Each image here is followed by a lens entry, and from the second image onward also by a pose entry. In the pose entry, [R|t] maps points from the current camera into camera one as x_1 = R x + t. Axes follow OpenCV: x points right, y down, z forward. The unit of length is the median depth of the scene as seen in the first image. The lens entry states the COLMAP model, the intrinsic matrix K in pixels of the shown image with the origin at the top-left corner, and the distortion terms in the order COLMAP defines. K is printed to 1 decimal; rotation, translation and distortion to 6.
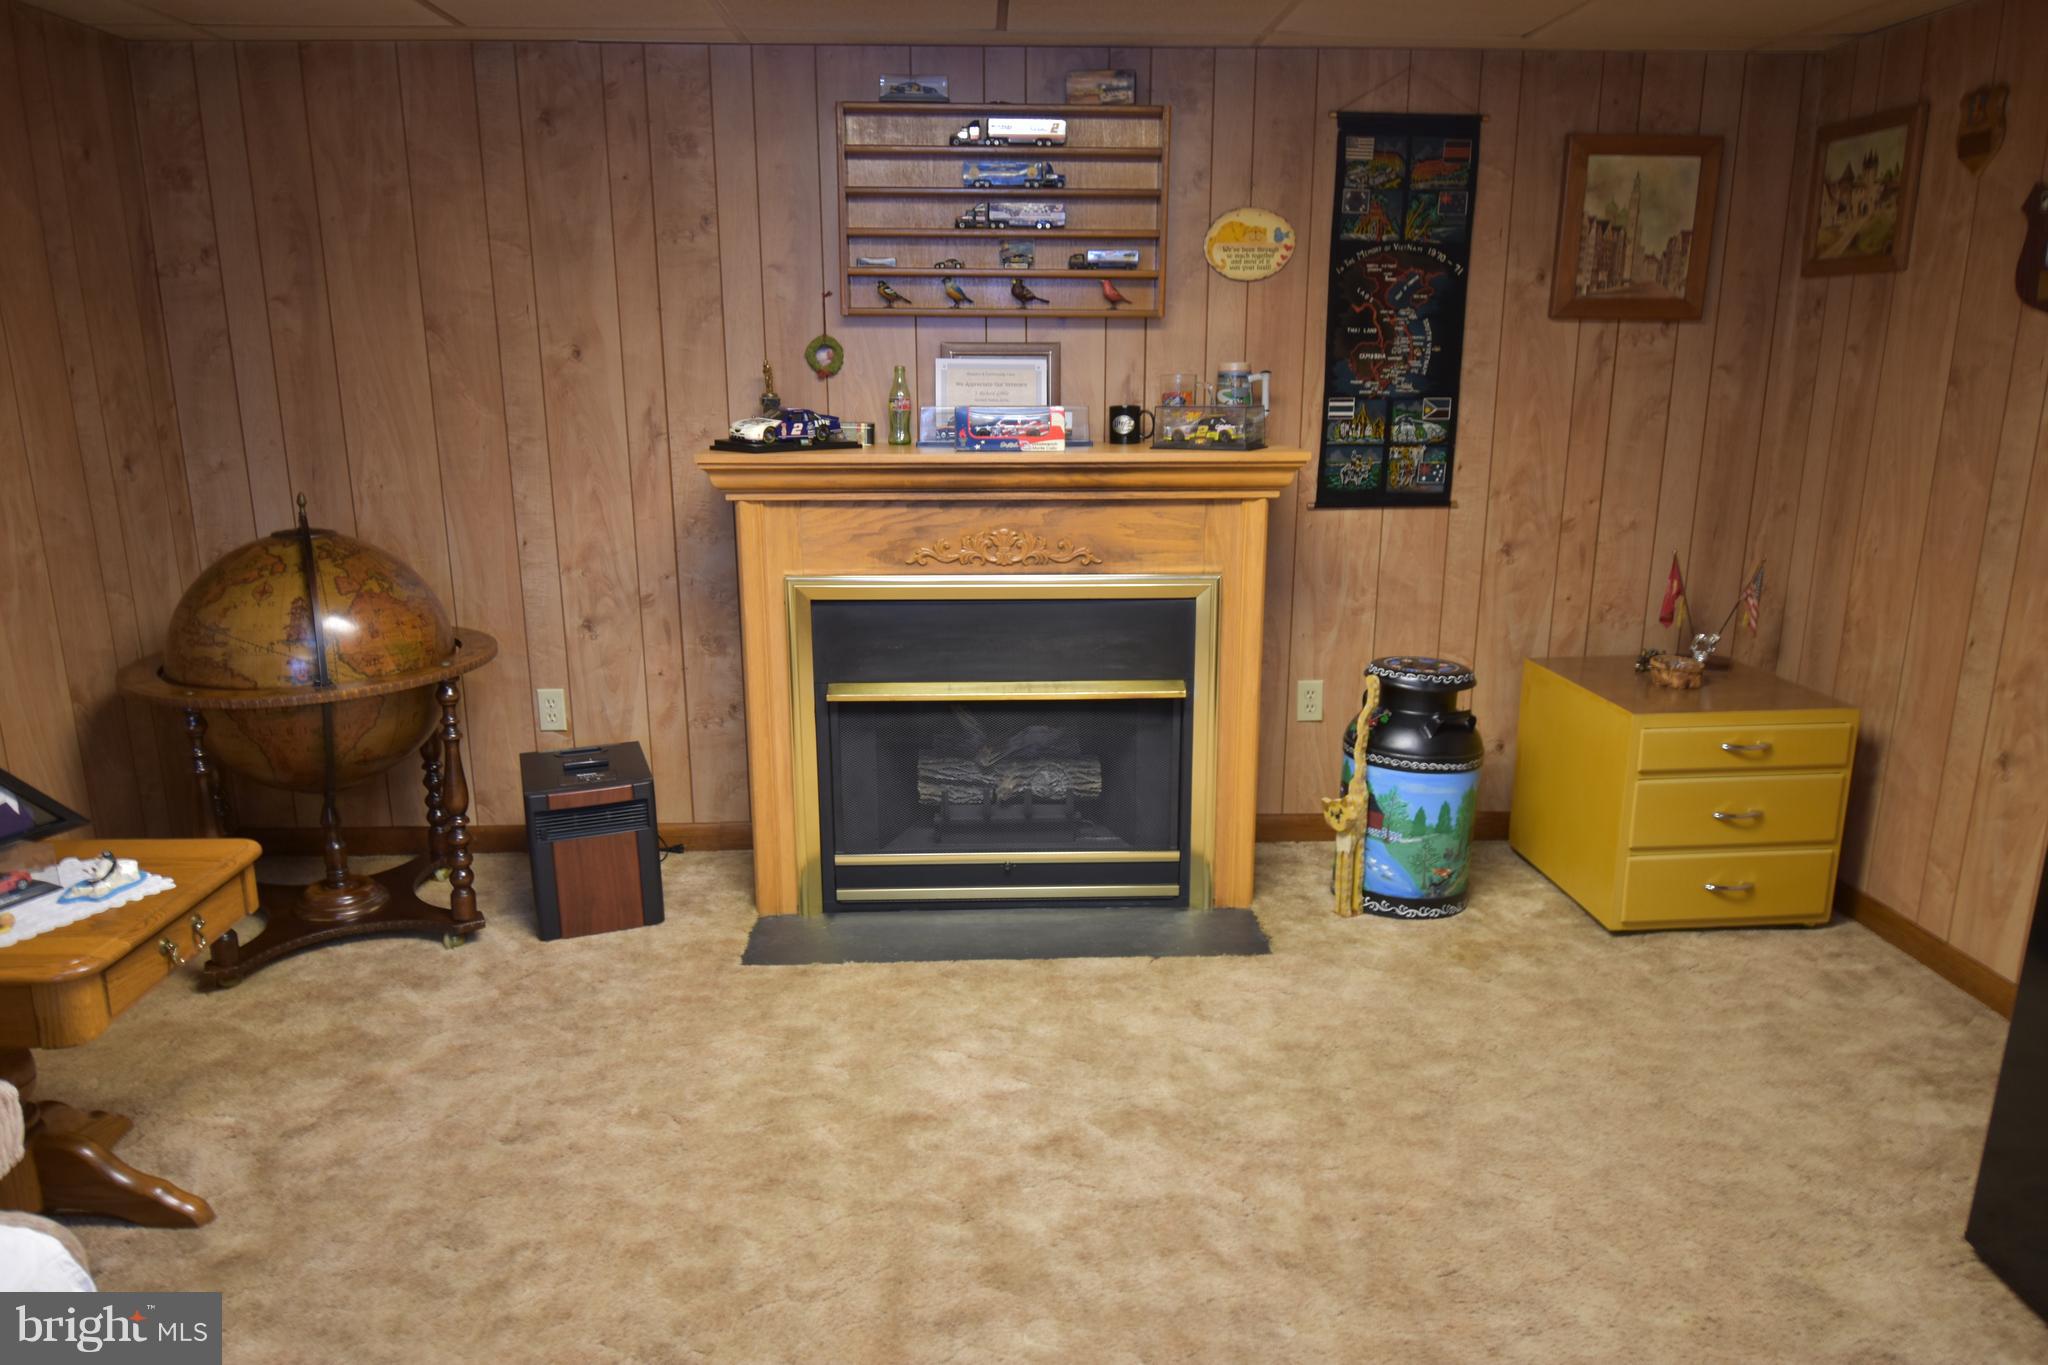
lens RADIAL K [[1345.8, 0, 1027.5], [0, 1345.8, 684.0], [0, 0, 1]] dist [0.017243, -0.032927]
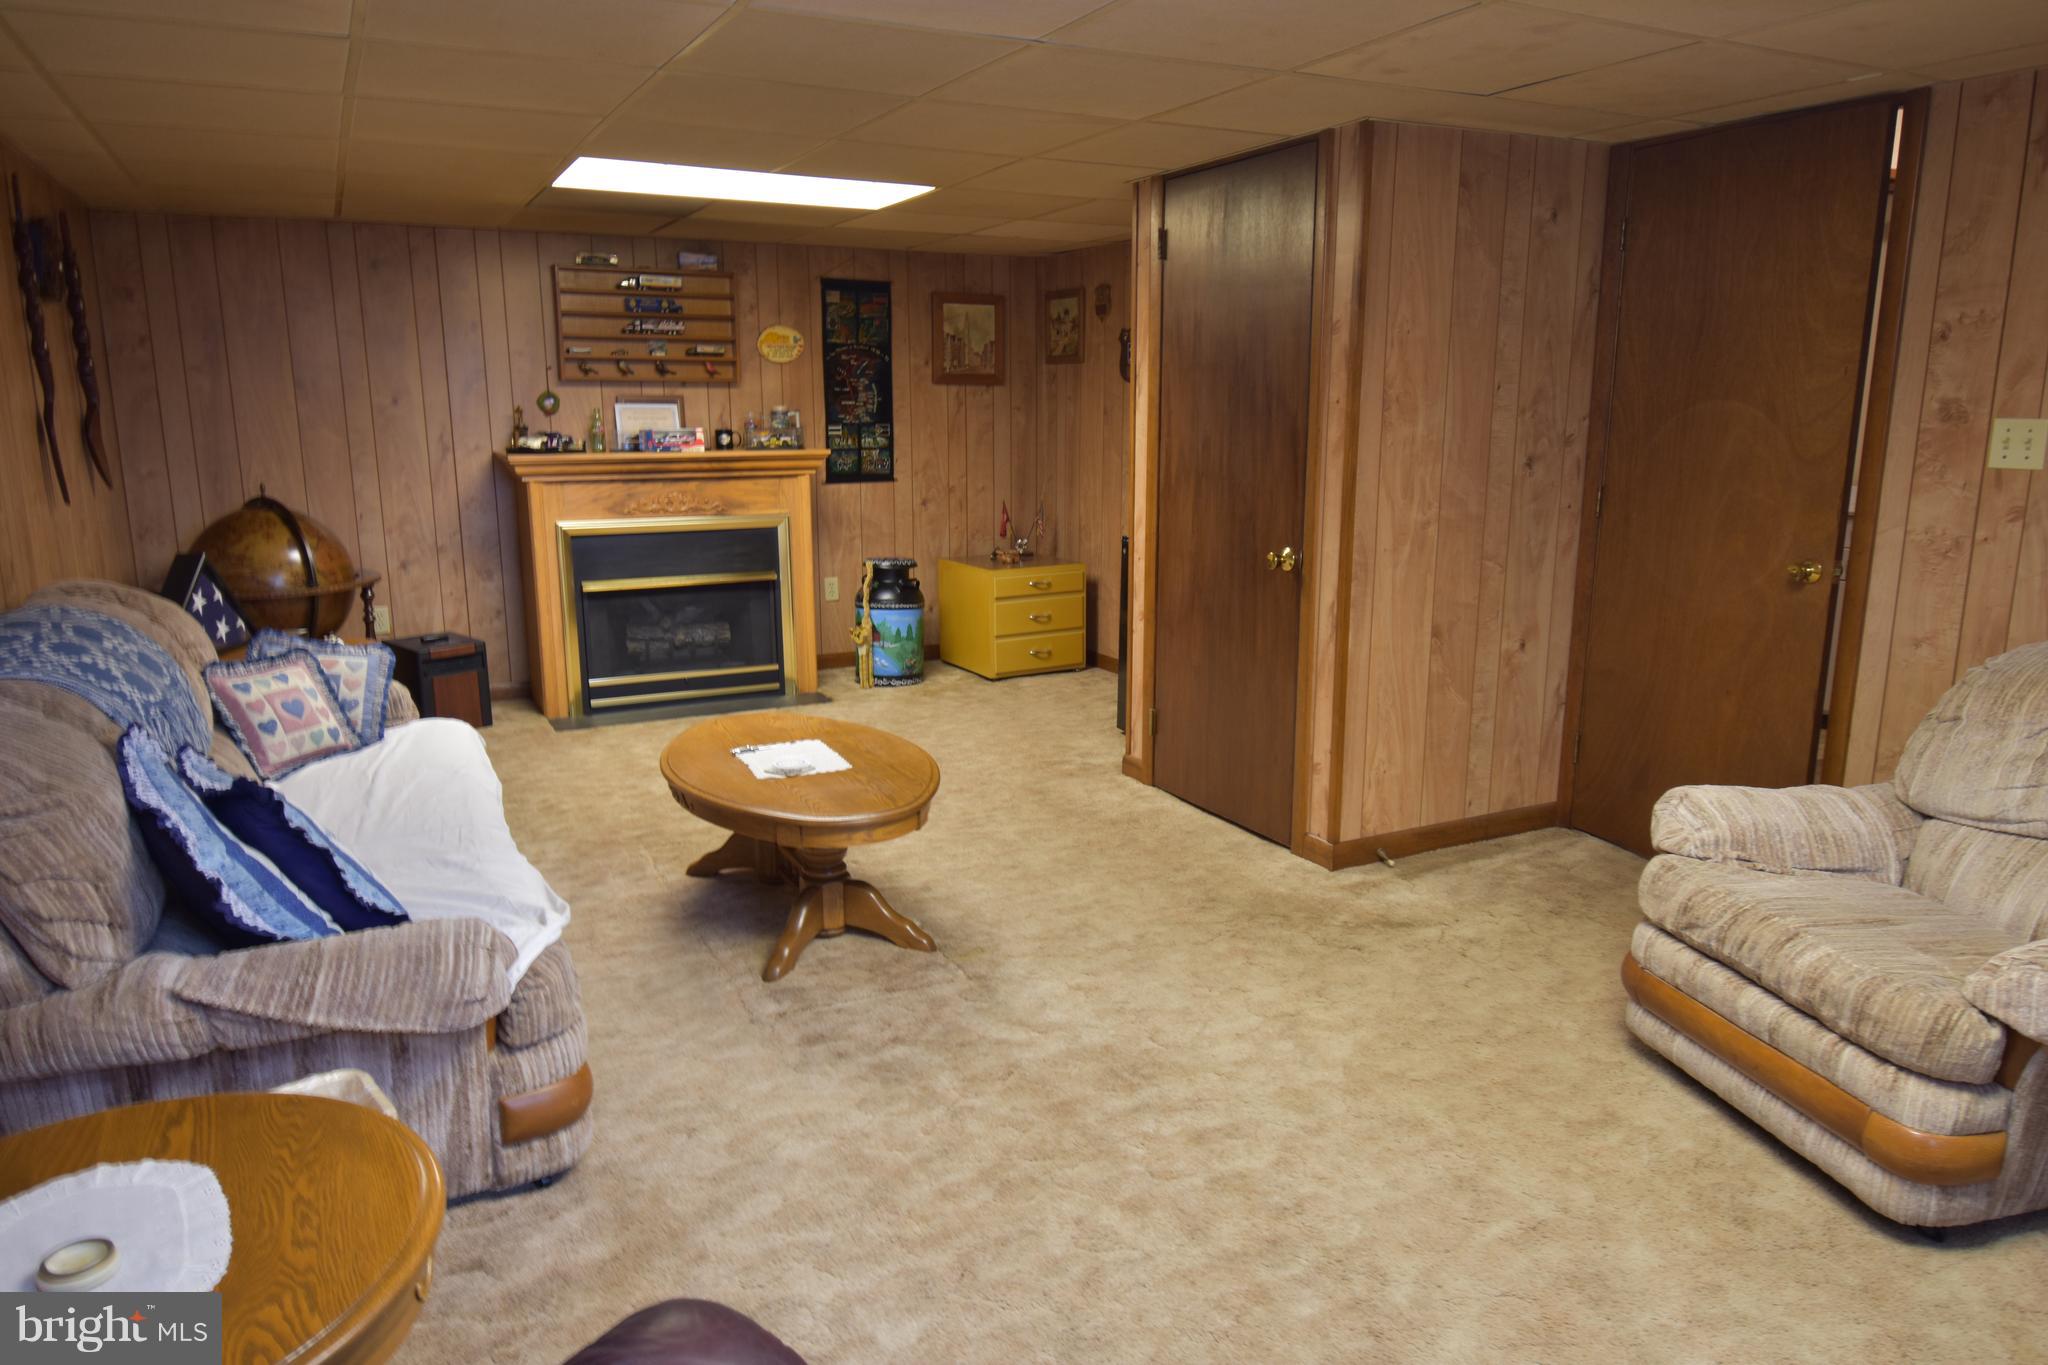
lens RADIAL K [[1345.8, 0, 1027.5], [0, 1345.8, 684.0], [0, 0, 1]] dist [0.017243, -0.032927]
pose [[0.906658, -0.088309, 0.412521, -0.346269], [0.102211, 0.994694, -0.011708, 0.207536], [-0.409298, 0.052779, 0.910873, -0.845900]]
